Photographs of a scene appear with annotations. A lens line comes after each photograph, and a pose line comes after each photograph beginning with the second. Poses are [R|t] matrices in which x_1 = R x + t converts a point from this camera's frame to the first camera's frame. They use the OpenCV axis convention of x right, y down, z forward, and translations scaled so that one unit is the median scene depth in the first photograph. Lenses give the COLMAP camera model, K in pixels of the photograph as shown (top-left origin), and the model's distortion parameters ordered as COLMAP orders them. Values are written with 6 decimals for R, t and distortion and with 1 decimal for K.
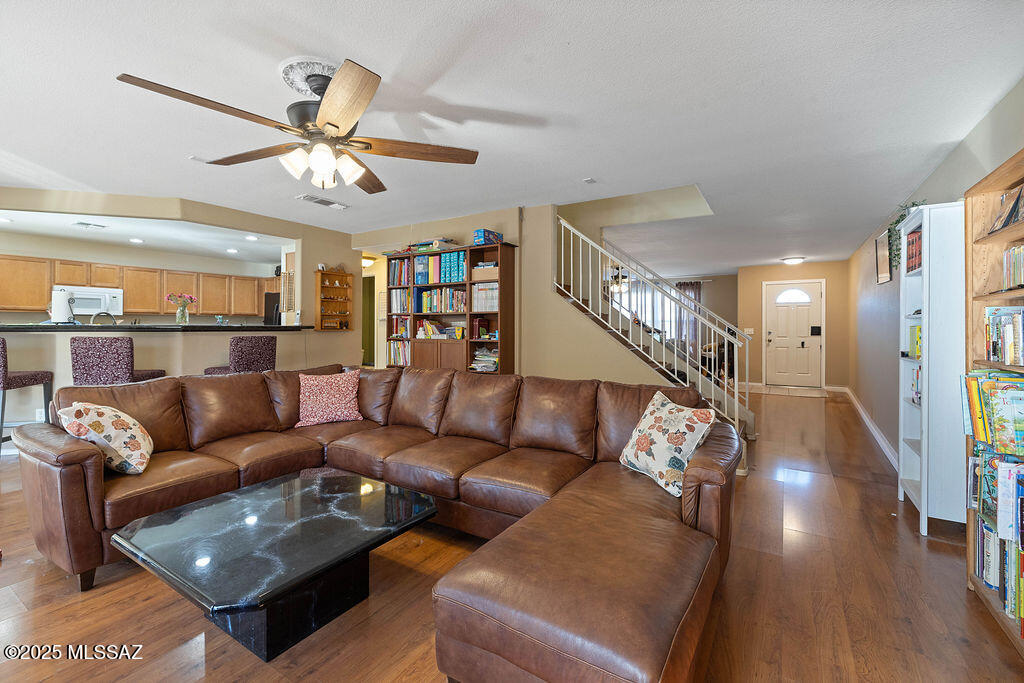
lens RADIAL K [[433.1, 0, 512.1], [0, 433.1, 329.8], [0, 0, 1]] dist [0.000020, -0.000141]
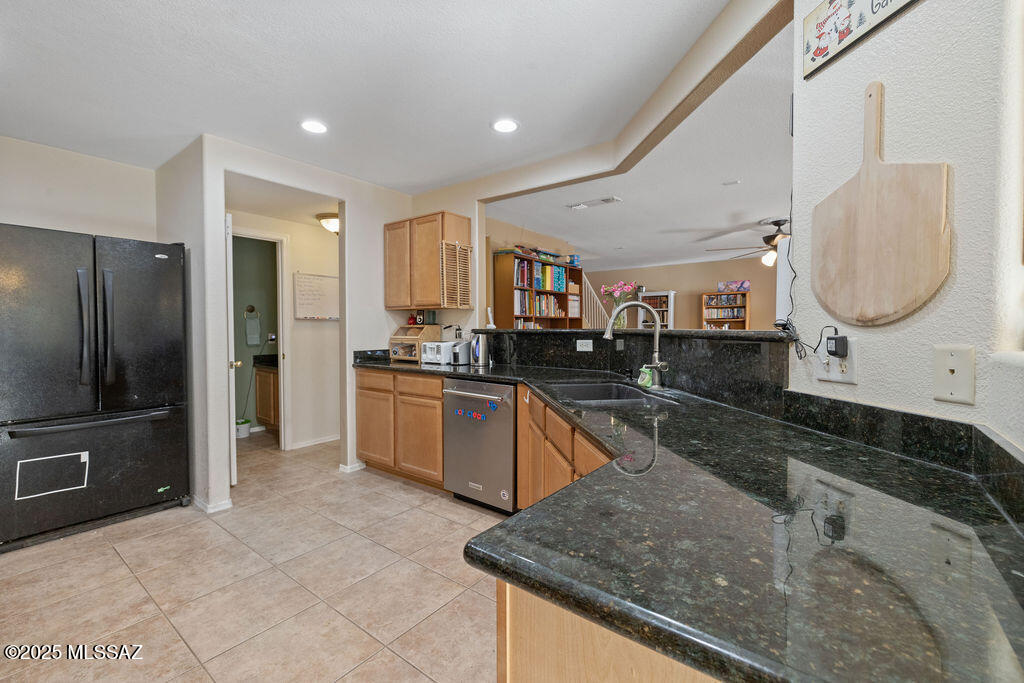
lens RADIAL K [[433.1, 0, 512.1], [0, 433.1, 329.8], [0, 0, 1]] dist [0.000020, -0.000141]
pose [[0.102351, -0.007087, 0.994723, -1.310977], [0.008969, 0.999941, 0.006201, -0.012066], [-0.994708, 0.008287, 0.102409, 0.982460]]
